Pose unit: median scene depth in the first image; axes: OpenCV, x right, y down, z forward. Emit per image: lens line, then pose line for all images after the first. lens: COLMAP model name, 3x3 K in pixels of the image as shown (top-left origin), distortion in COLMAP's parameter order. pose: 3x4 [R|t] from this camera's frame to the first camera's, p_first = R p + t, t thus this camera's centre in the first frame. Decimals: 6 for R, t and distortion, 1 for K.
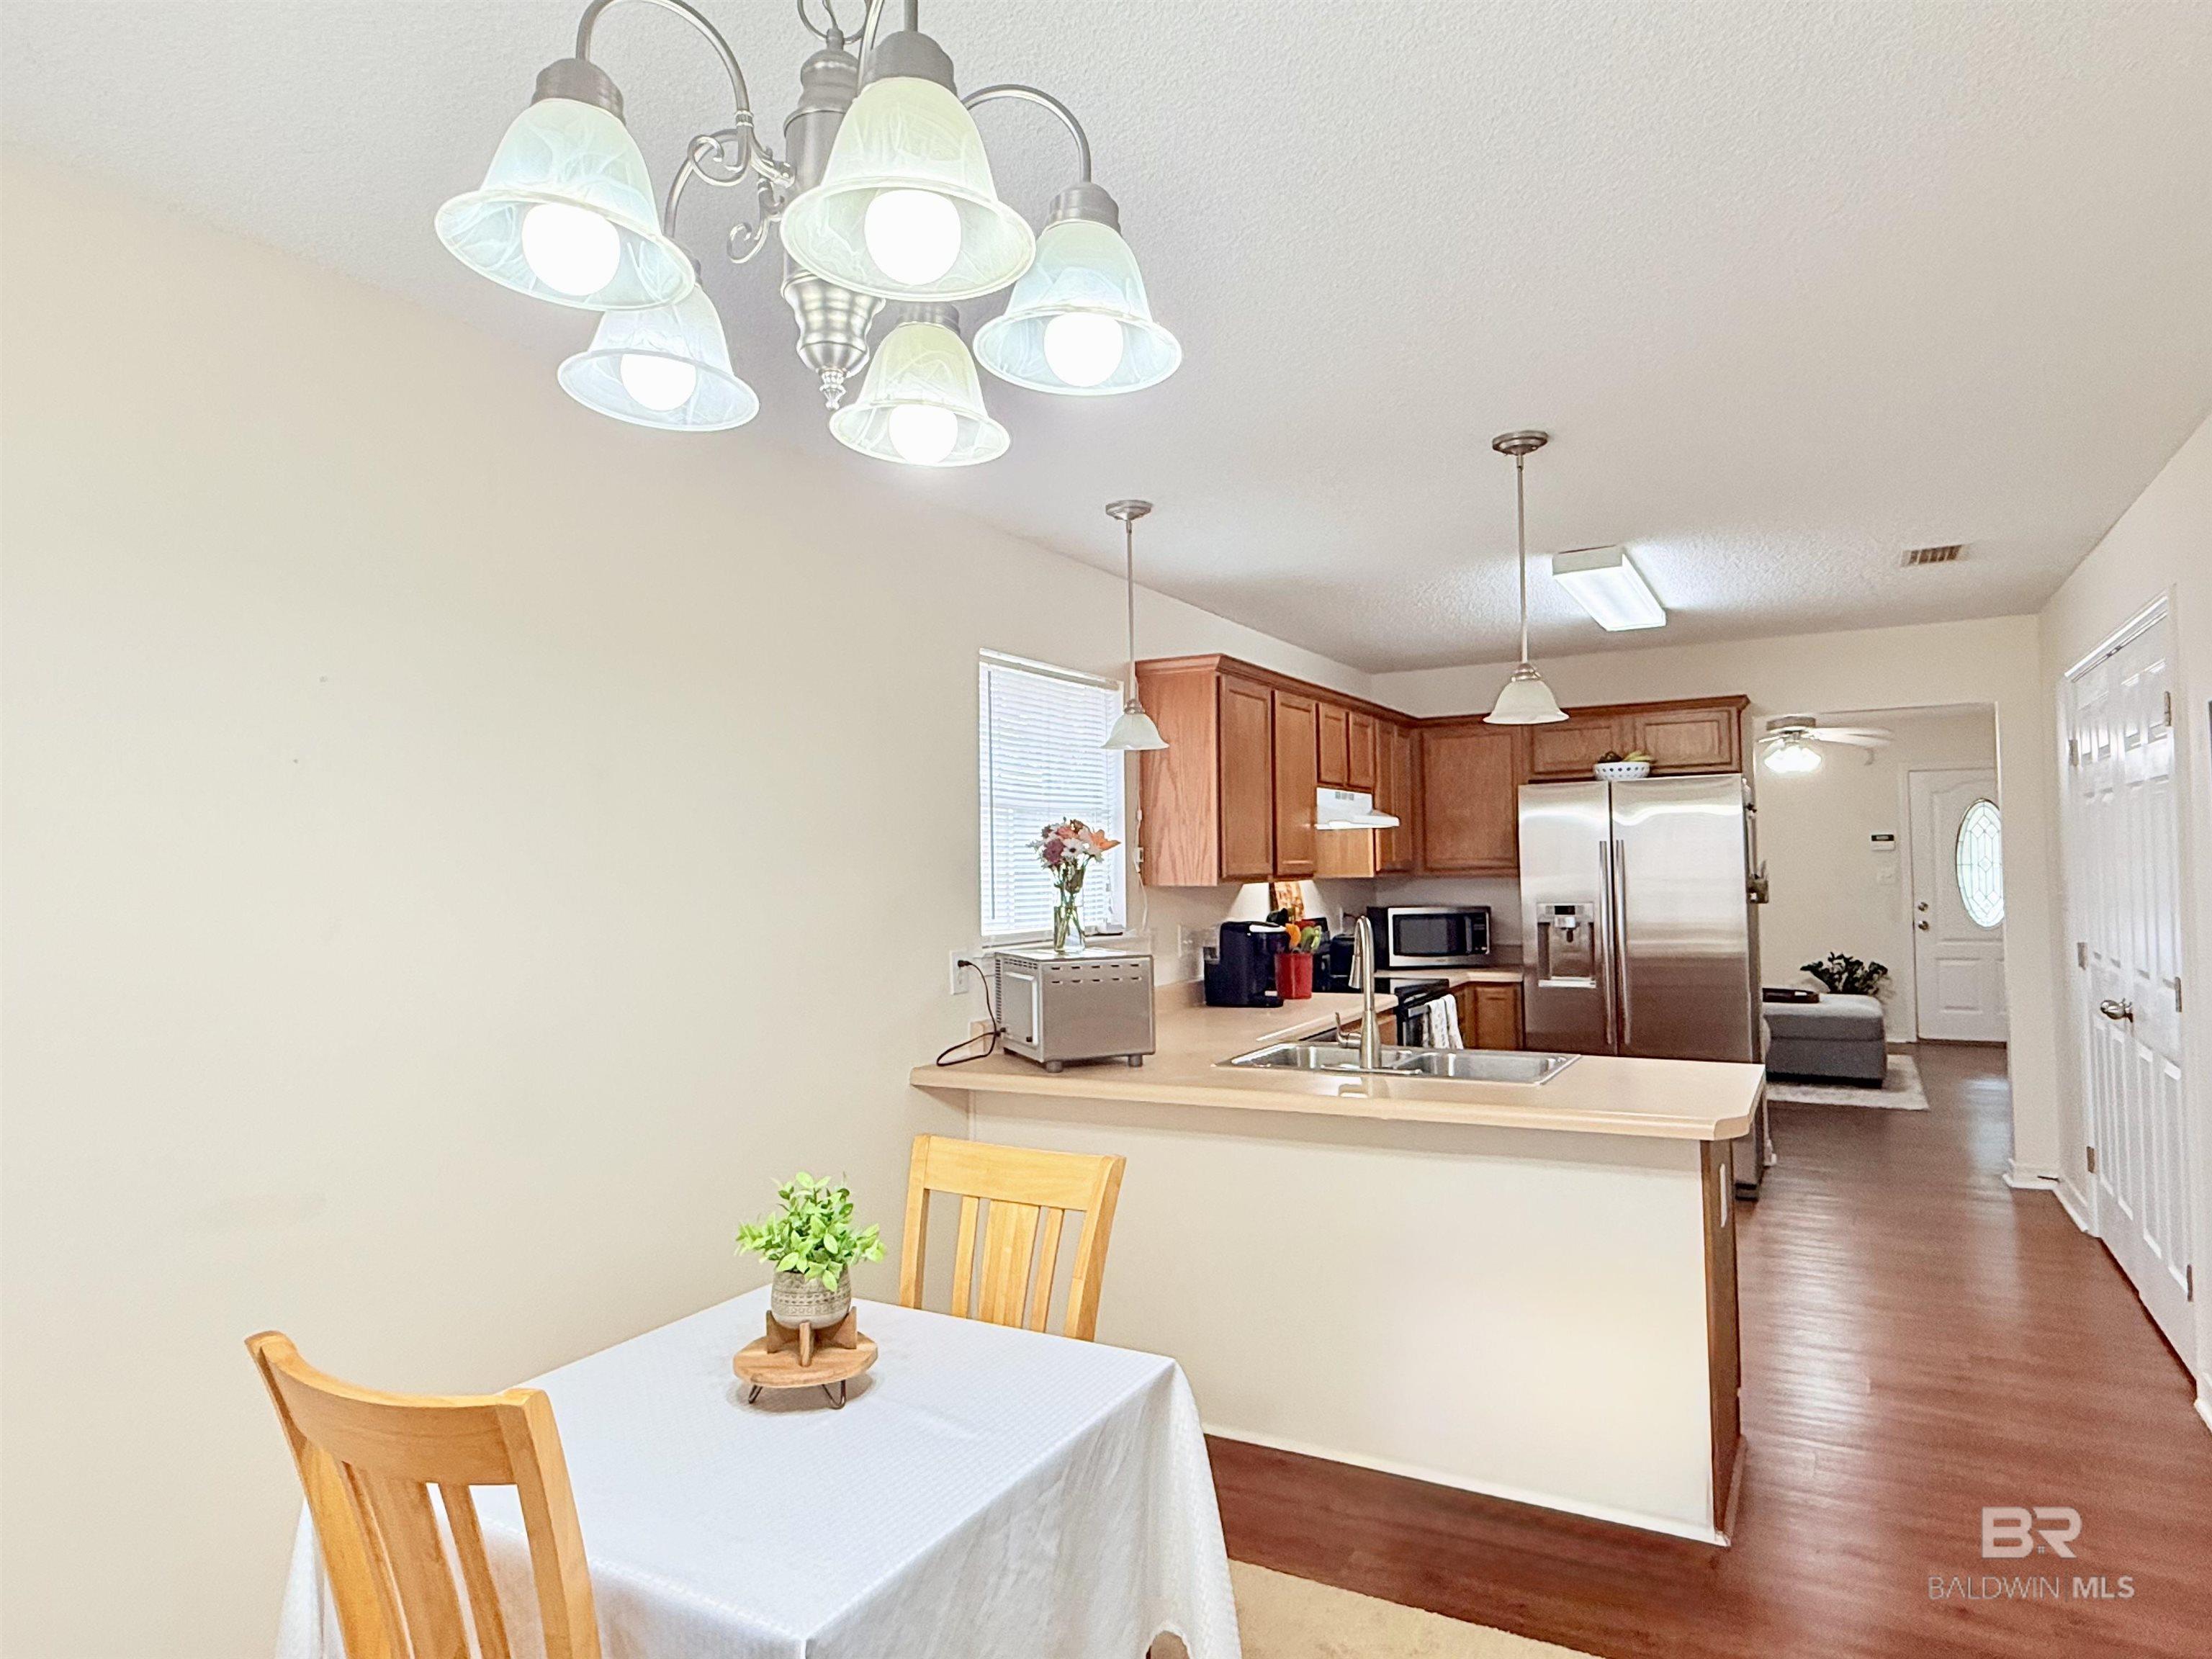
lens RADIAL K [[1309.2, 0, 1106.0], [0, 1309.2, 829.5], [0, 0, 1]] dist [-0.000509, -0.000054]
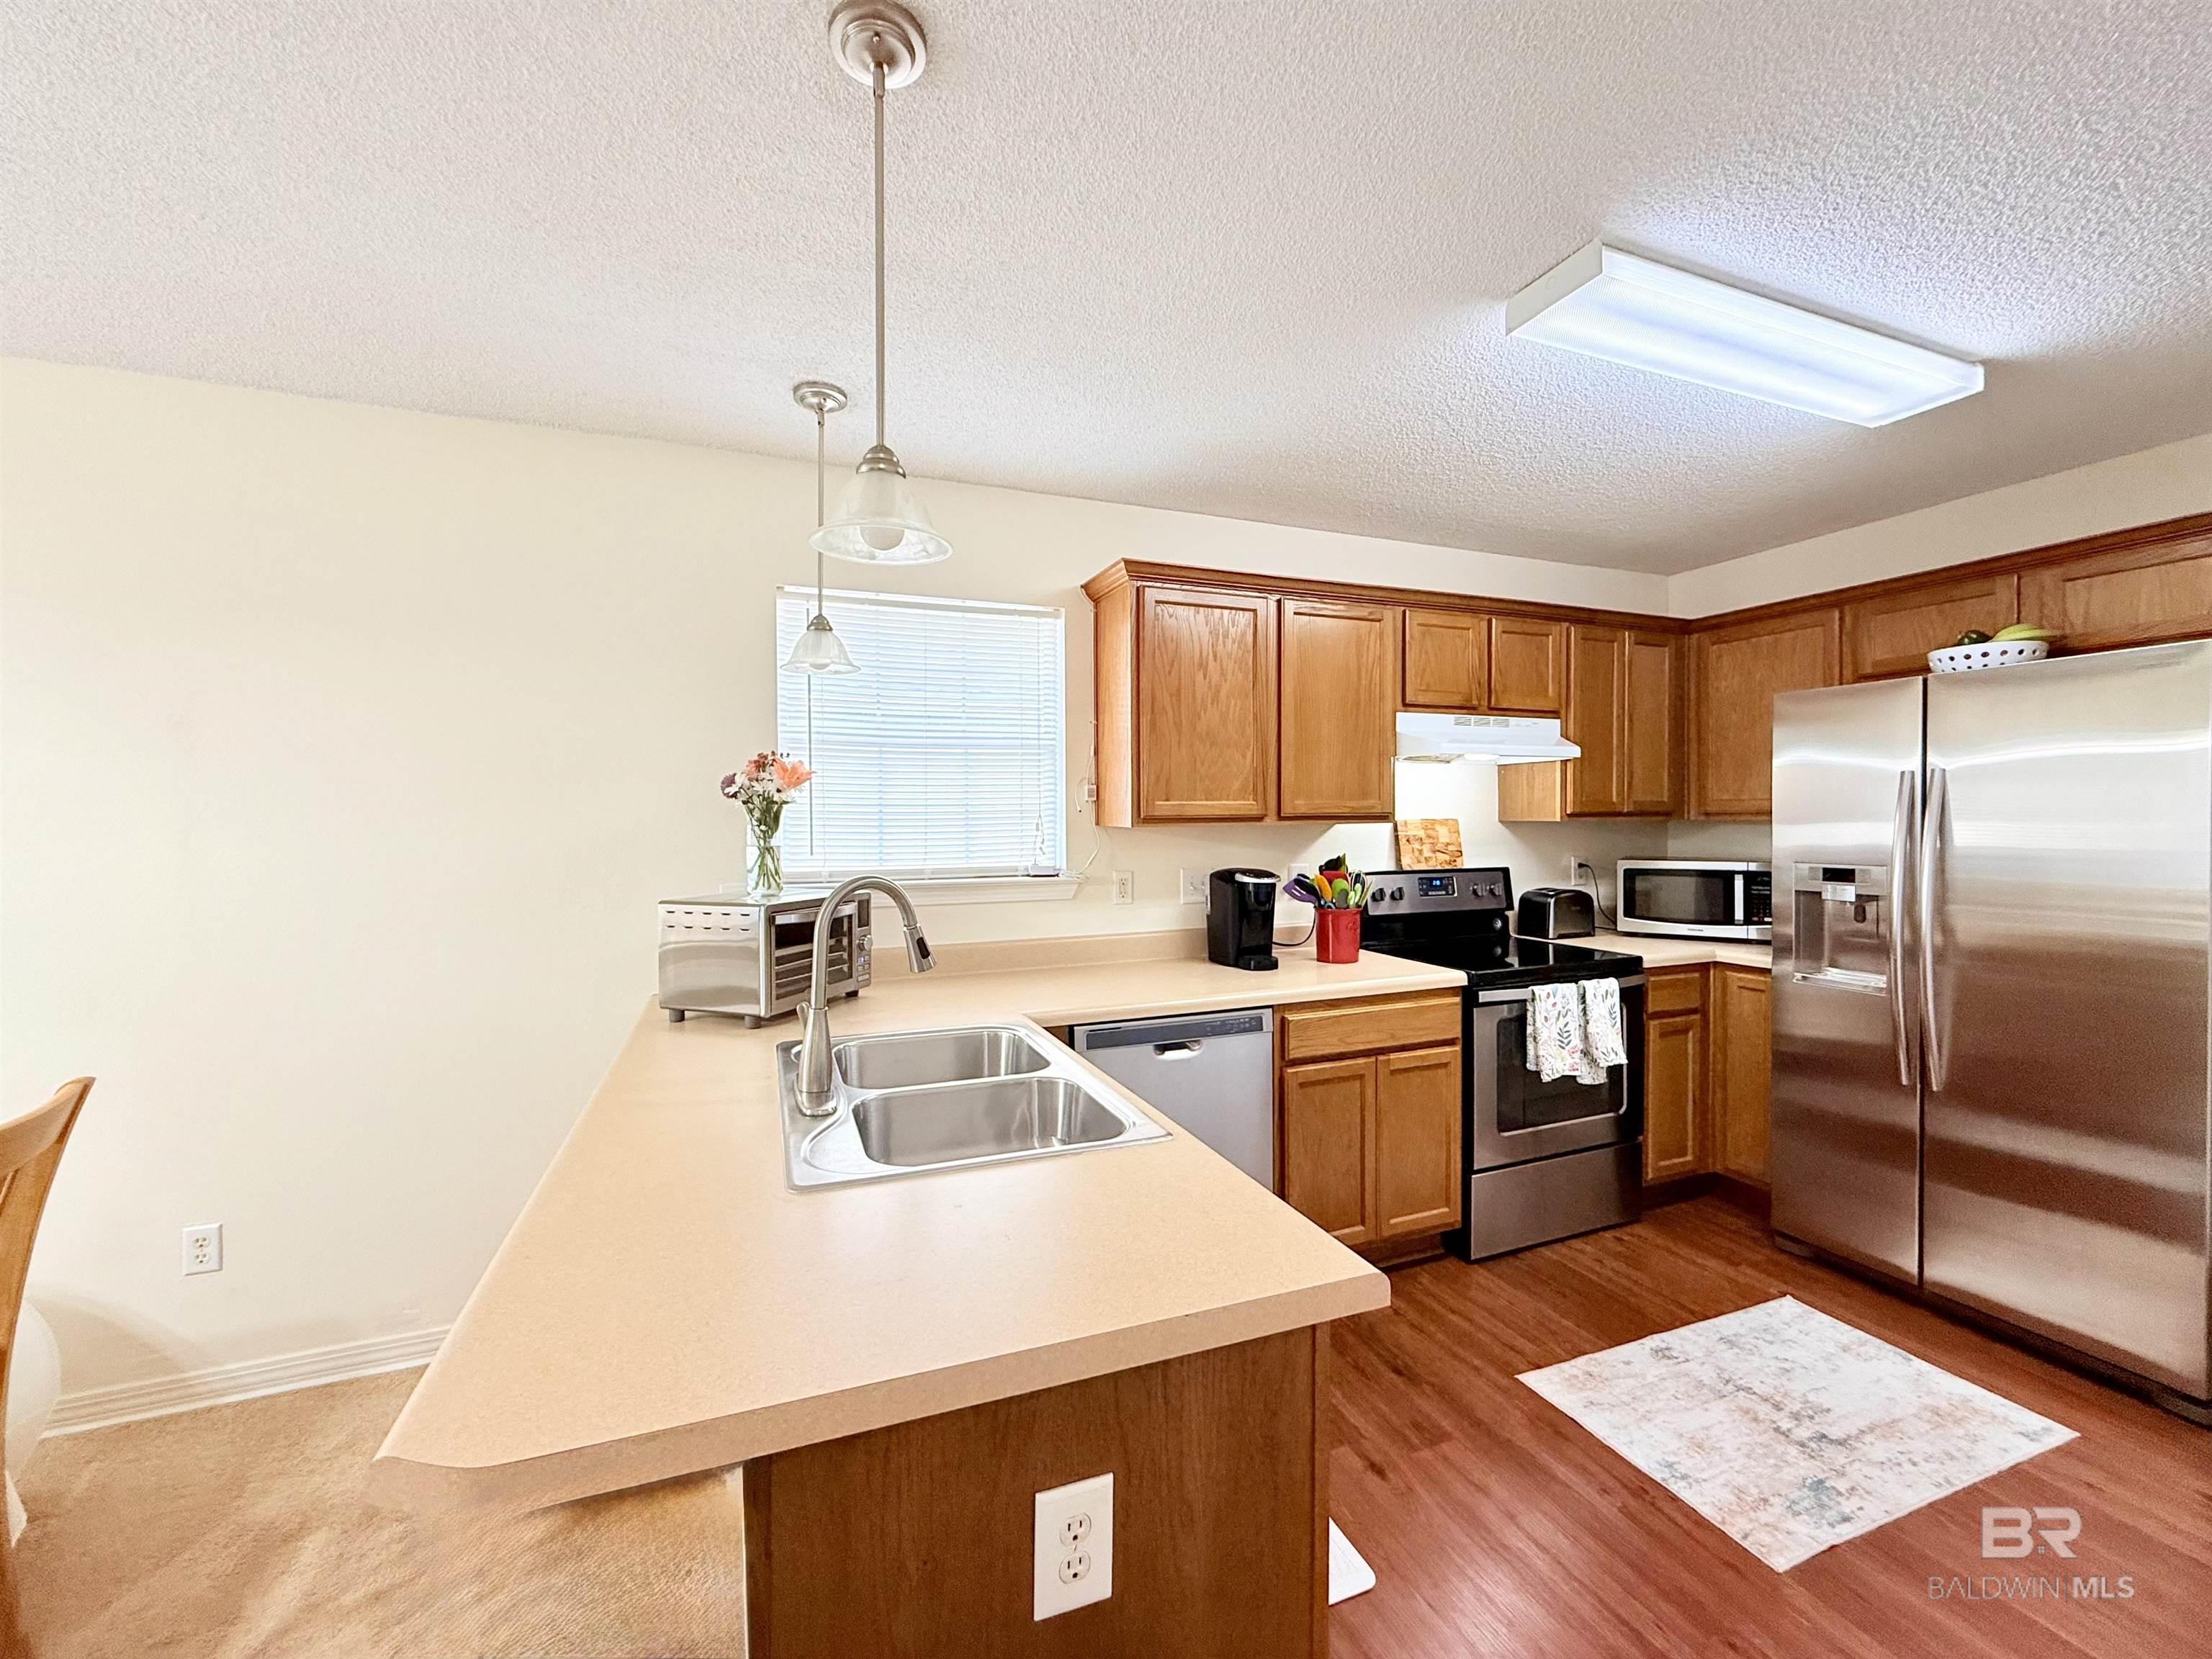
lens RADIAL K [[867.0, 0, 1106.0], [0, 867.0, 829.5], [0, 0, 1]] dist [0.007666, 0.000080]
pose [[0.771773, 0.023284, -0.635472, 0.344934], [0.011786, 0.998634, 0.050905, 0.011420], [0.635789, -0.046777, 0.770444, 0.421648]]
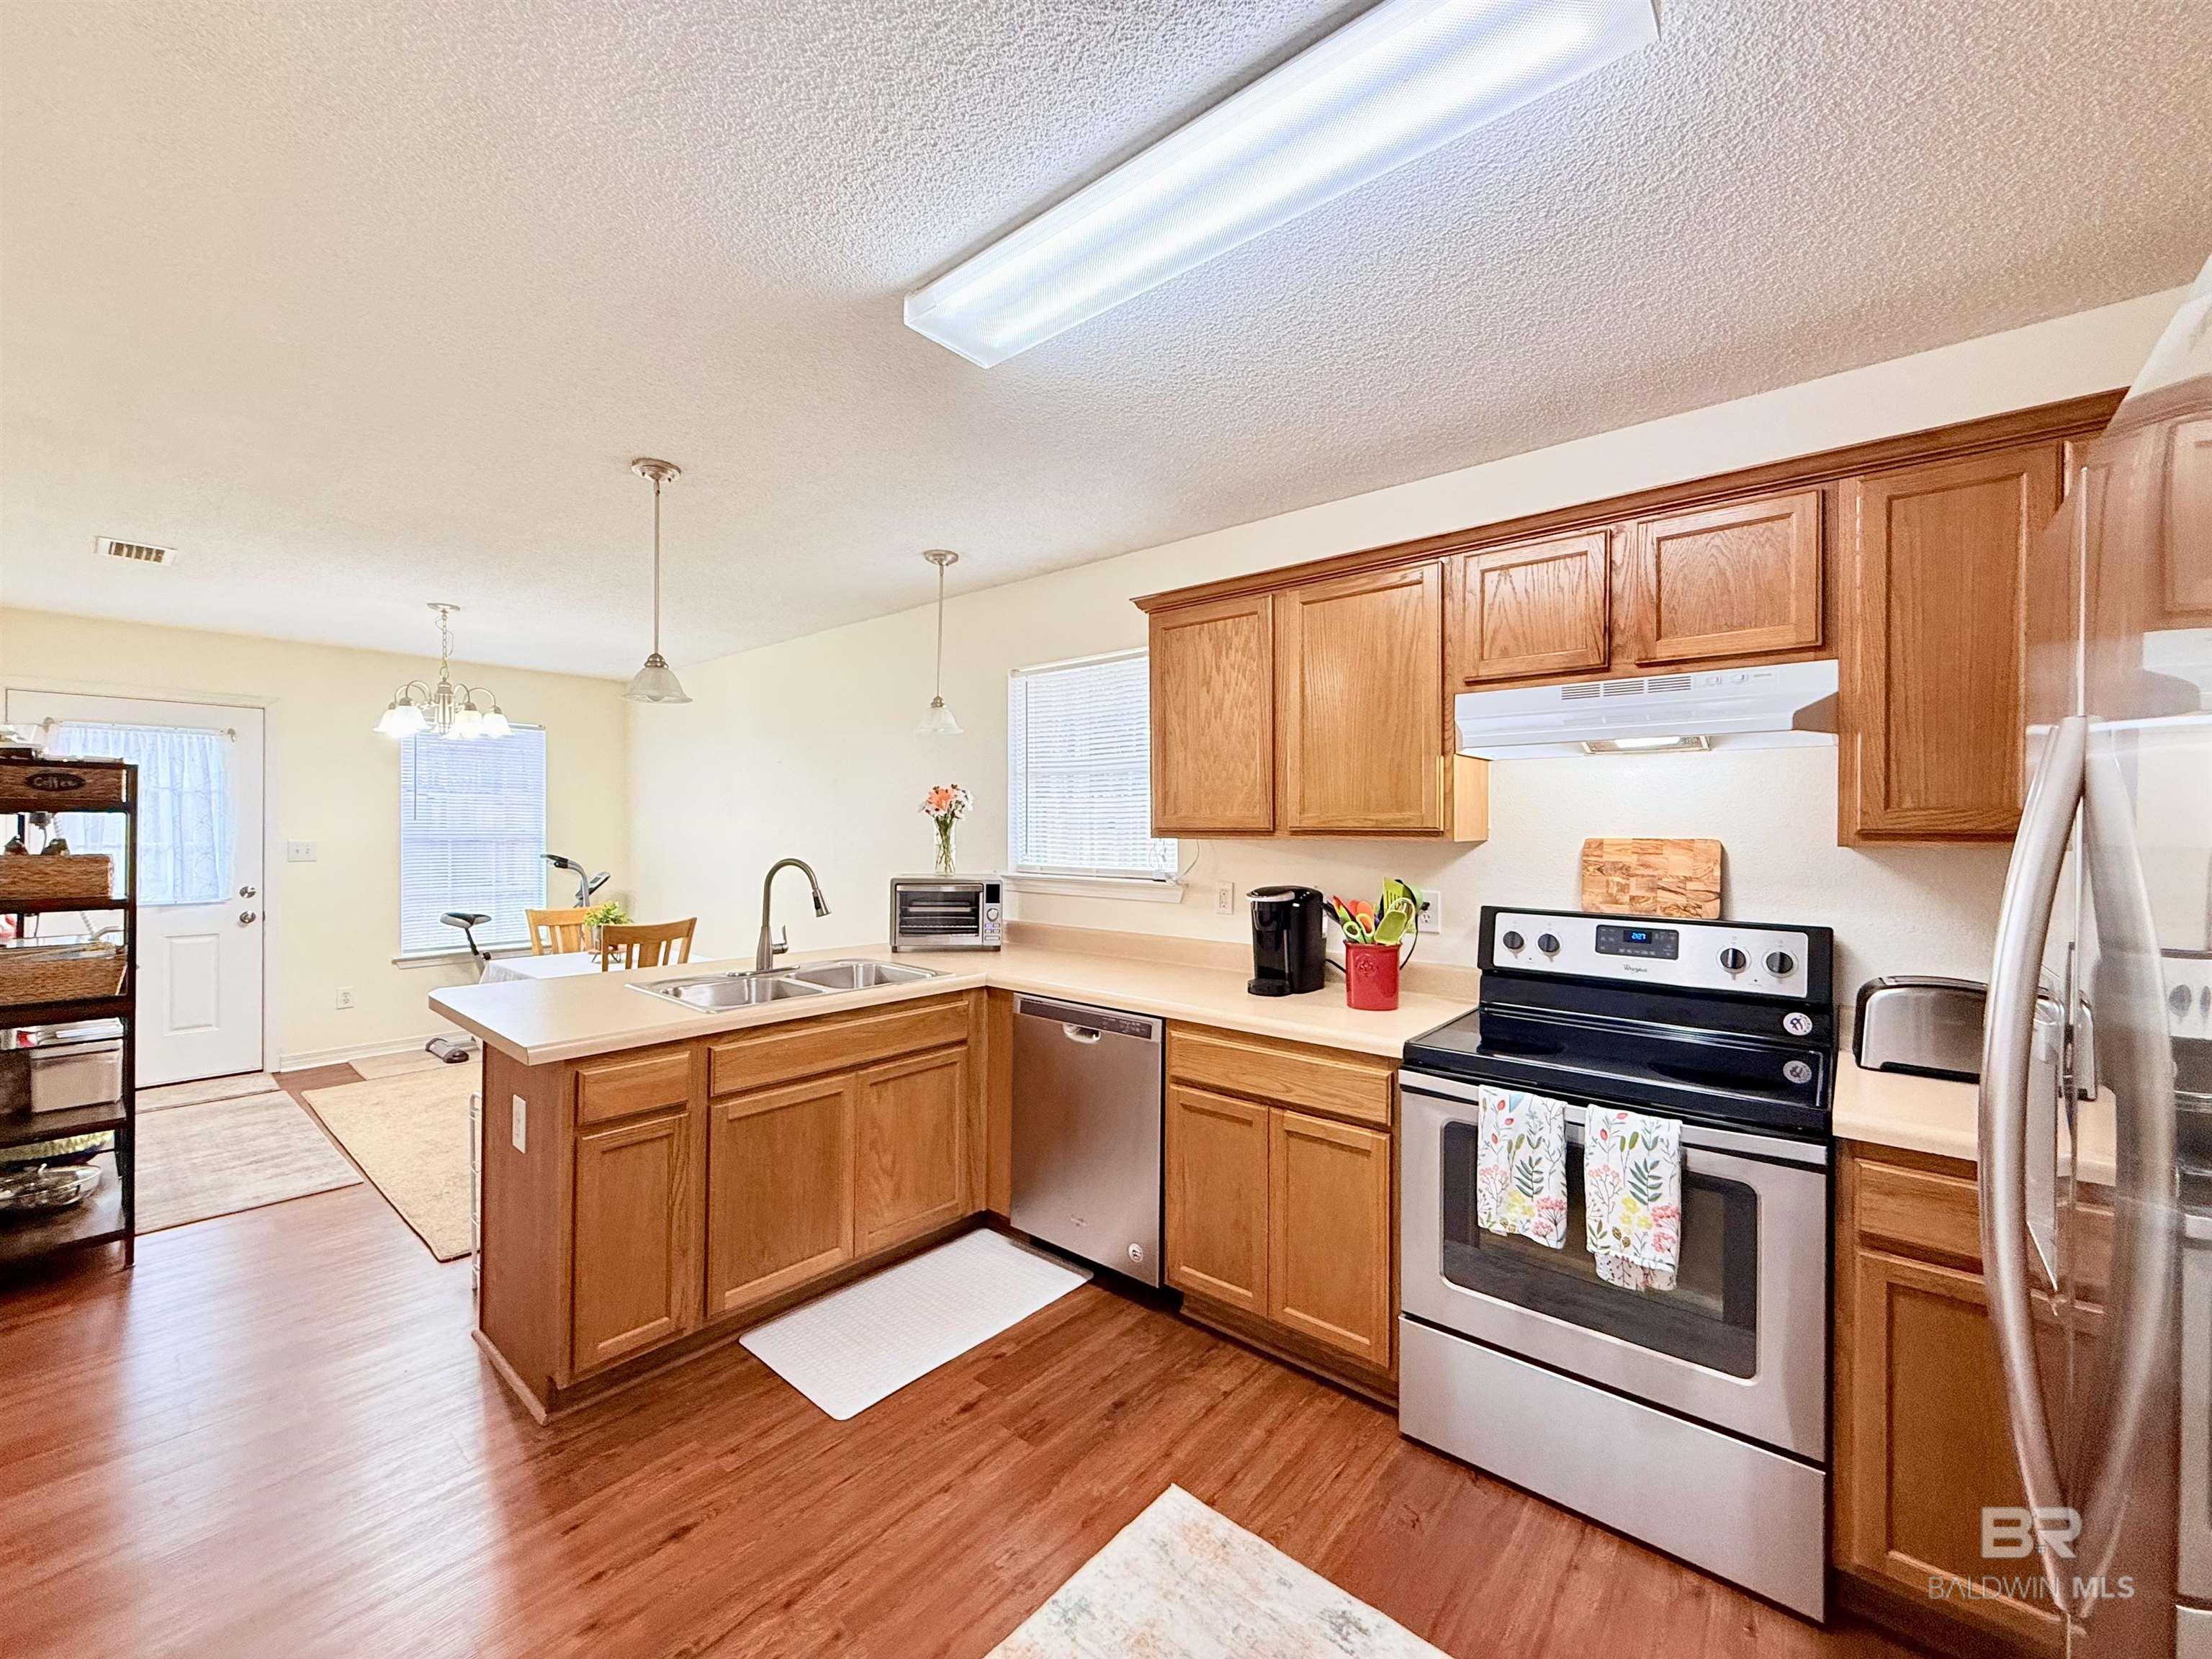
lens RADIAL K [[867.0, 0, 1106.0], [0, 867.0, 829.5], [0, 0, 1]] dist [0.007666, 0.000080]
pose [[-0.185601, 0.018859, -0.982444, 0.563699], [0.027873, 0.999515, 0.013921, 0.020560], [0.982230, -0.024800, -0.186037, 0.851378]]
